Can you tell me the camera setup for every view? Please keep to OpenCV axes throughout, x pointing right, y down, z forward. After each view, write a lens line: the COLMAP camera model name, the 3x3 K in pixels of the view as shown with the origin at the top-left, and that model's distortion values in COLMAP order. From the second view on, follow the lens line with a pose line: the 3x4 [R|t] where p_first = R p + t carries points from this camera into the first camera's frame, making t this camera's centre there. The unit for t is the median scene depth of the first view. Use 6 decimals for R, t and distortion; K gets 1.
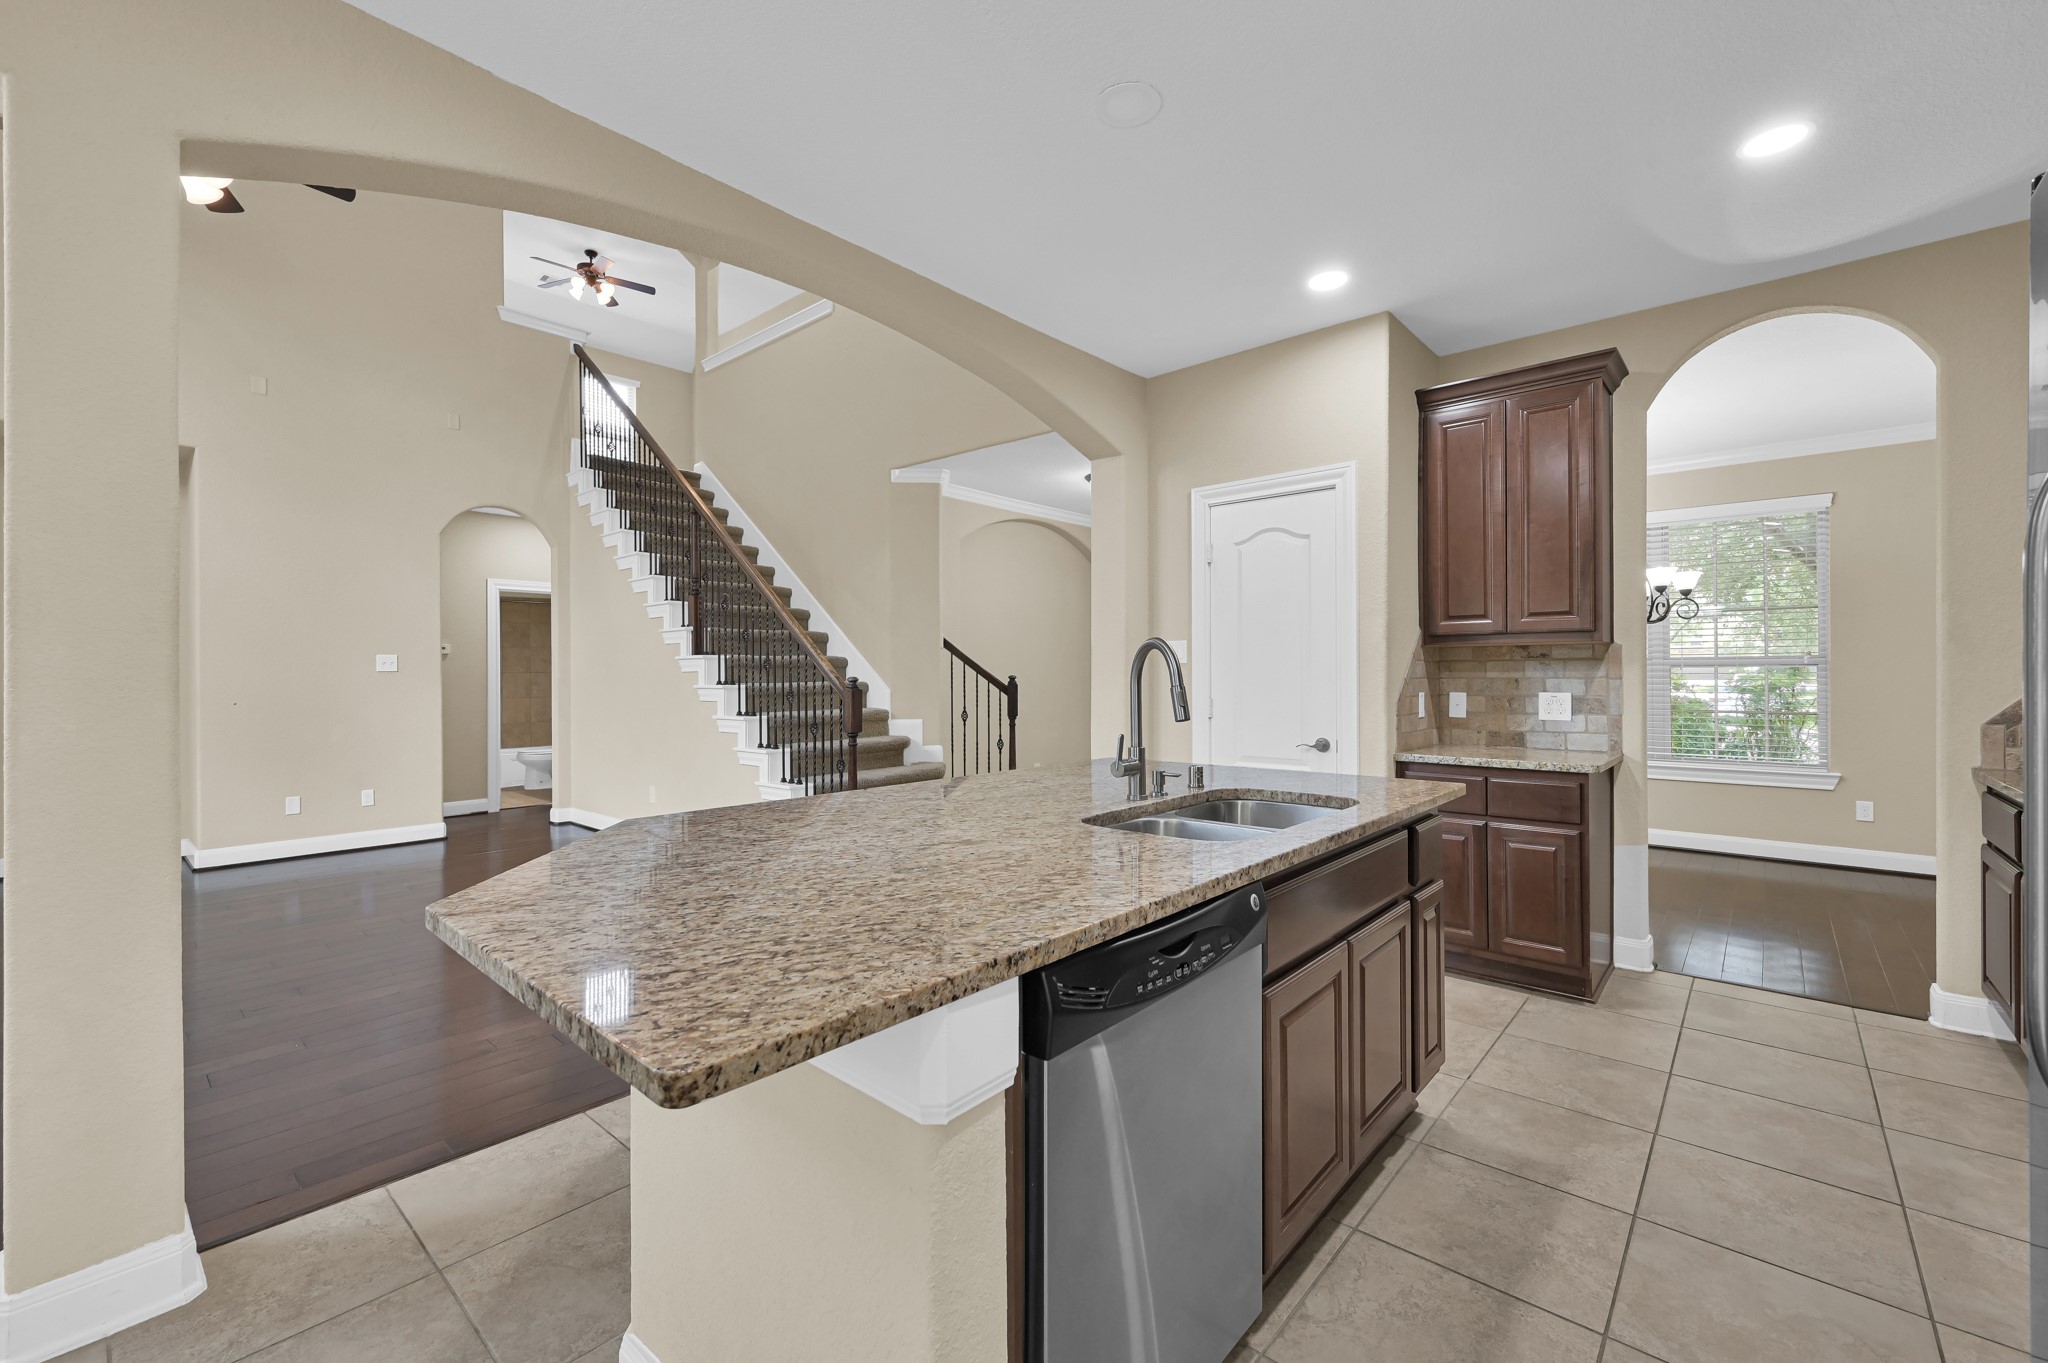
lens RADIAL K [[844.1, 0, 1027.4], [0, 844.1, 668.9], [0, 0, 1]] dist [-0.003143, -0.000449]
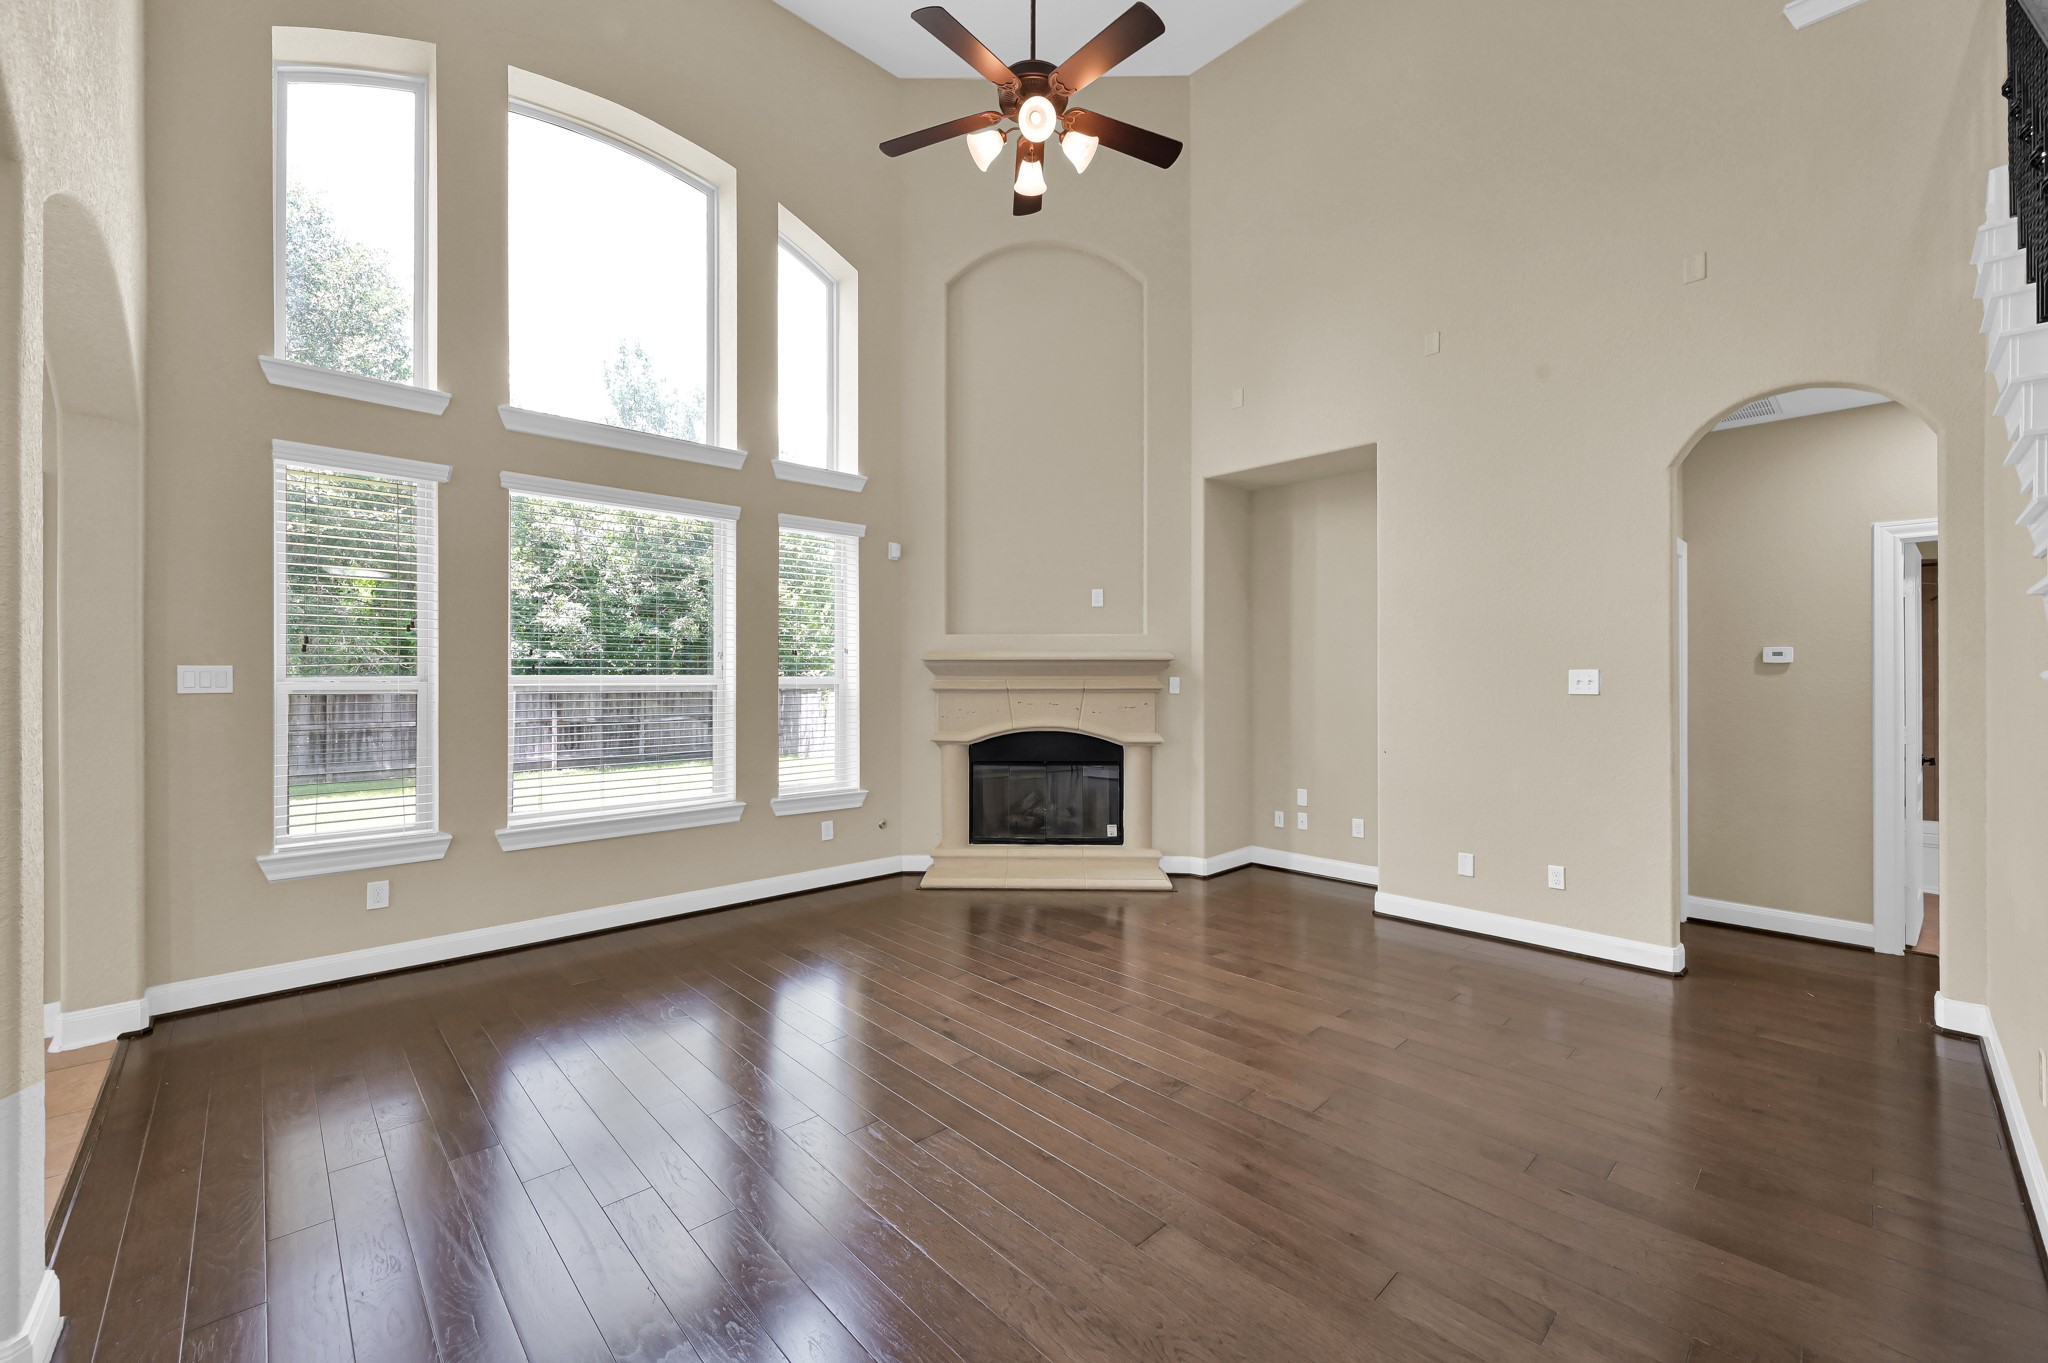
lens RADIAL K [[805.2, 0, 1024.0], [0, 805.2, 681.5], [0, 0, 1]] dist [-0.000784, -0.000037]
pose [[-0.087140, 0.005535, -0.996181, -0.092607], [0.005886, 0.999970, 0.005041, -0.014202], [0.996179, -0.005424, -0.087170, 0.656634]]
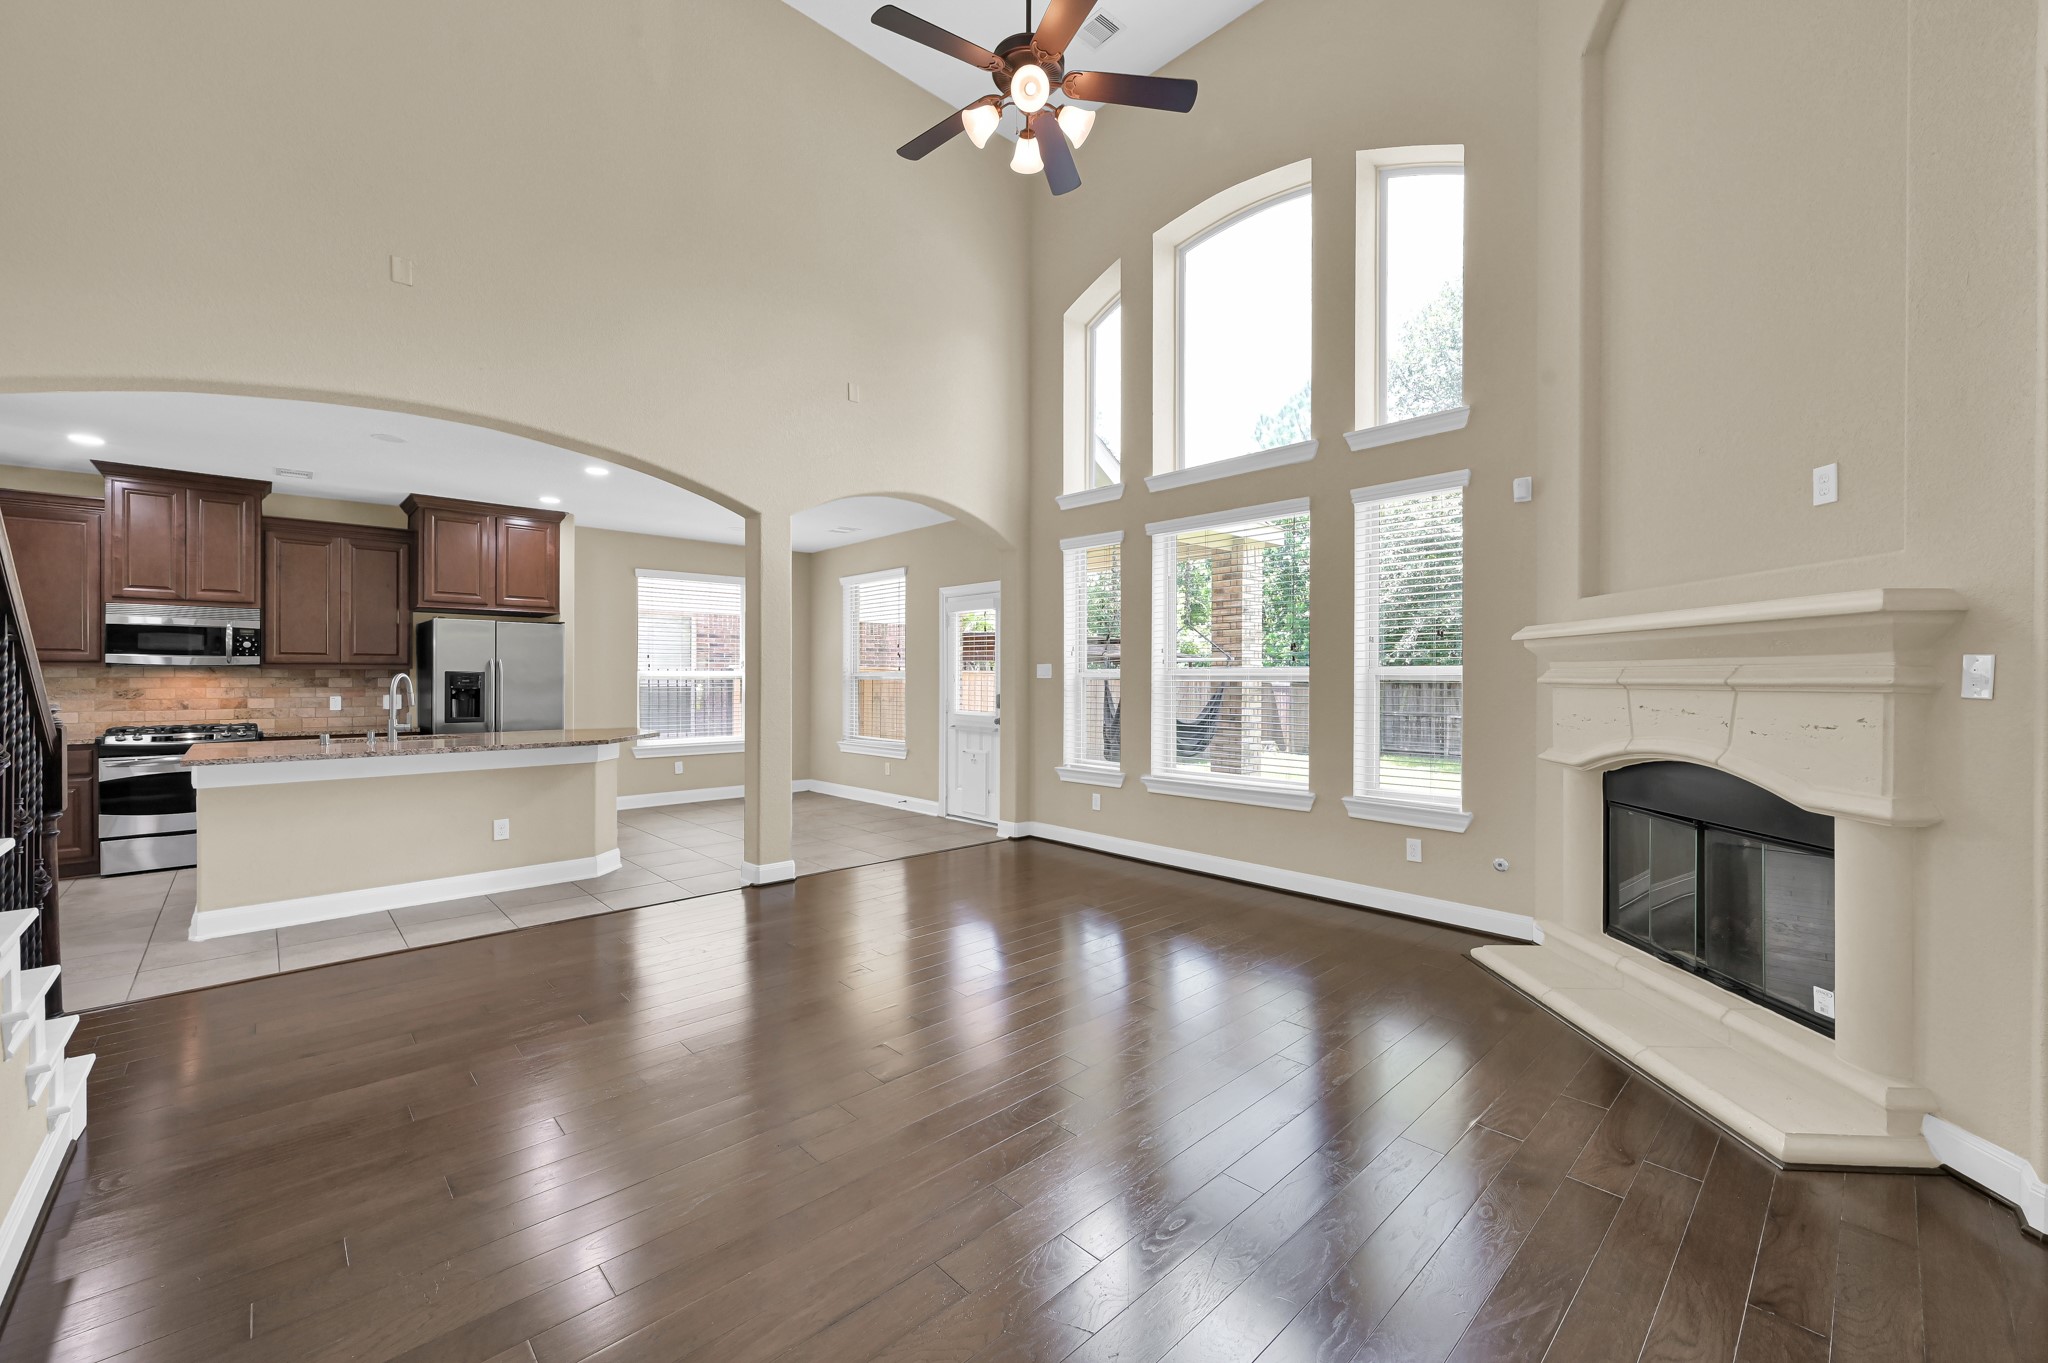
lens RADIAL K [[810.8, 0, 1022.3], [0, 810.8, 676.2], [0, 0, 1]] dist [-0.001468, -0.000129]
pose [[-0.995615, 0.002886, 0.093506, -0.677923], [0.002365, 0.999981, -0.005679, -0.003335], [-0.093521, -0.005433, -0.995602, 1.147888]]
